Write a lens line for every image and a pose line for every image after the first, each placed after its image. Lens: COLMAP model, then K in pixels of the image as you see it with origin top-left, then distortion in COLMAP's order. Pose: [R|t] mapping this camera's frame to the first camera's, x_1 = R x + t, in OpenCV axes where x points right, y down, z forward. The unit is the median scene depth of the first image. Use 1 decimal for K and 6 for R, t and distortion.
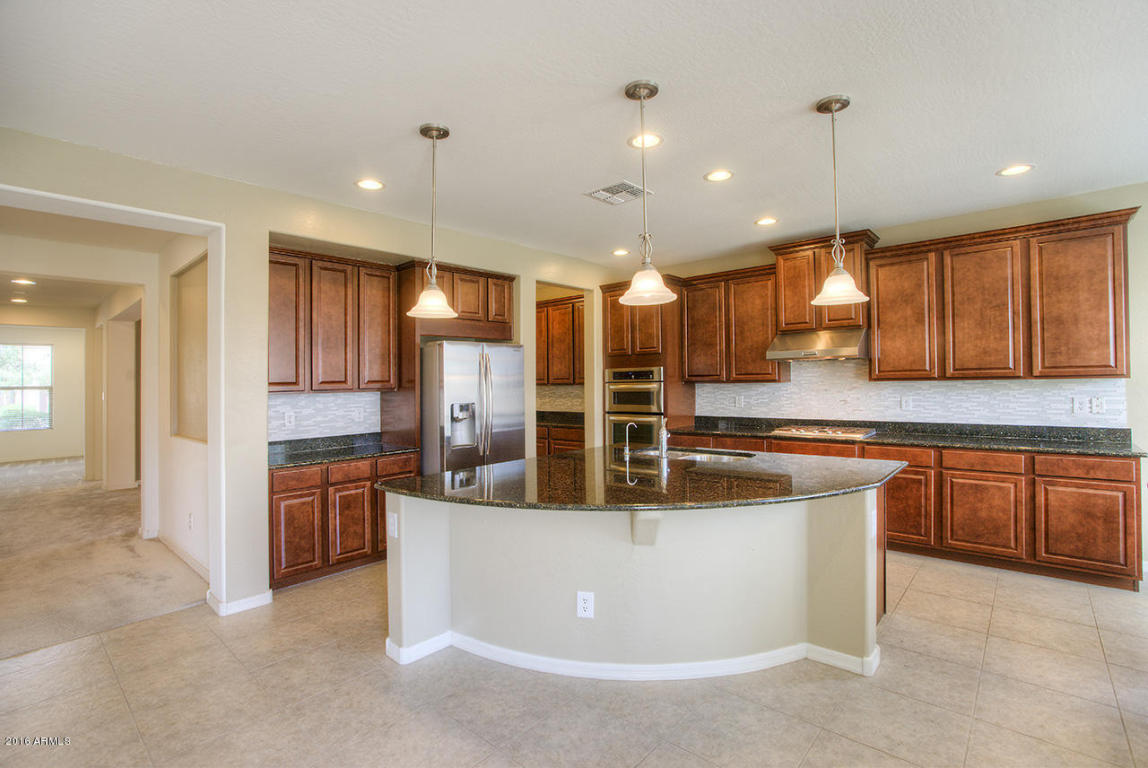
lens RADIAL K [[537.3, 0, 576.5], [0, 537.3, 379.5], [0, 0, 1]] dist [0.003066, 0.000490]
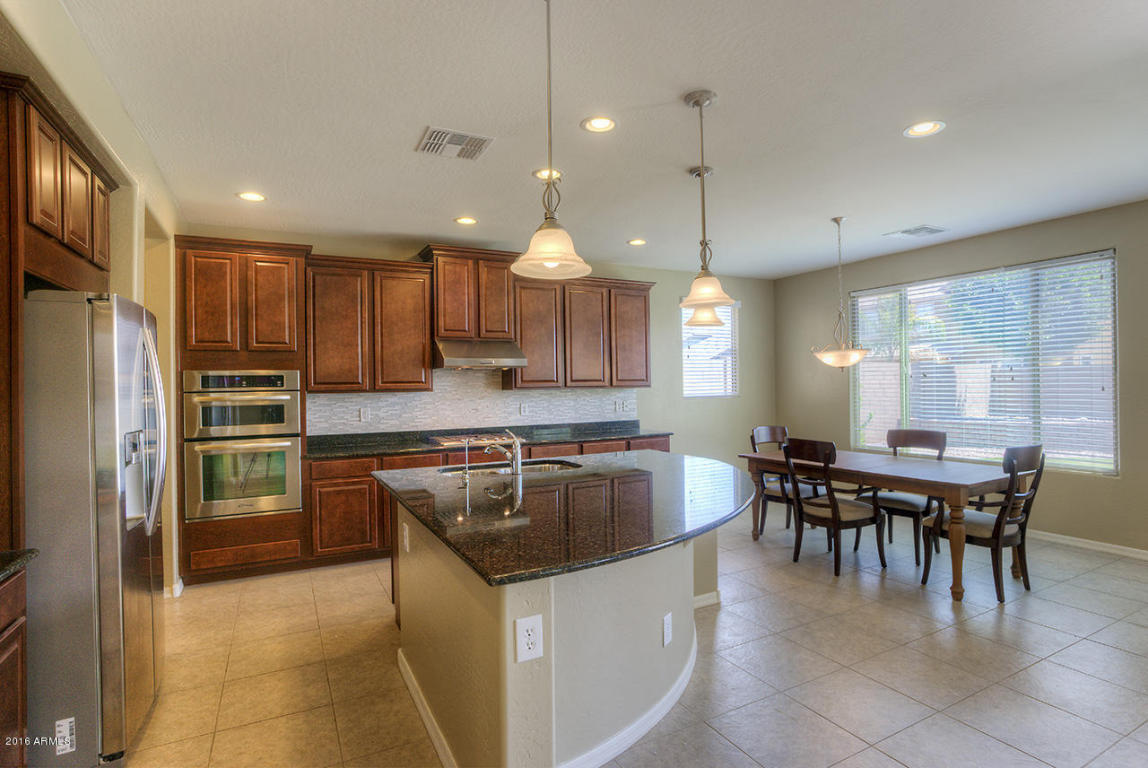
lens RADIAL K [[585.7, 0, 578.0], [0, 585.7, 387.4], [0, 0, 1]] dist [-0.026711, -0.000105]
pose [[0.382547, 0.008032, 0.923901, -0.454266], [0.003162, 0.999945, -0.010002, 0.009241], [-0.923931, 0.006747, 0.382501, 0.367996]]
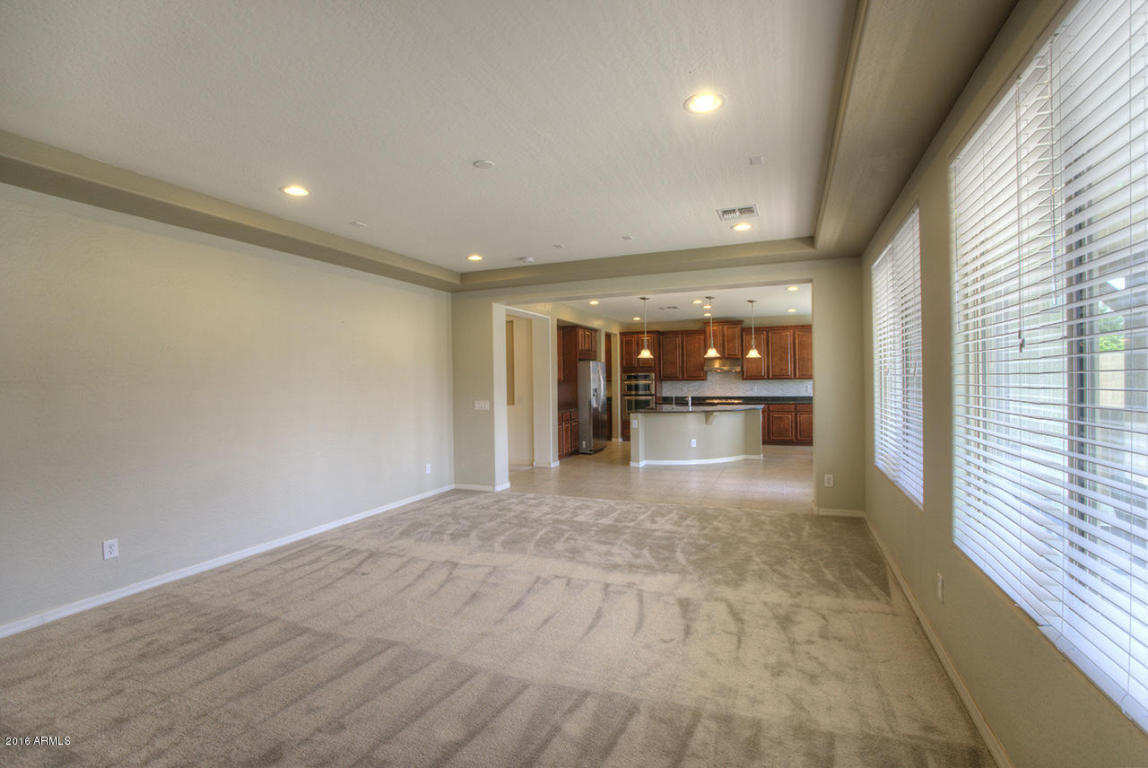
lens RADIAL K [[537.3, 0, 575.1], [0, 537.3, 381.6], [0, 0, 1]] dist [0.003066, 0.000490]
pose [[0.942028, 0.007962, 0.335441, -0.910367], [-0.006913, 0.999967, -0.004319, 0.023173], [-0.335464, 0.001749, 0.942051, -0.970065]]
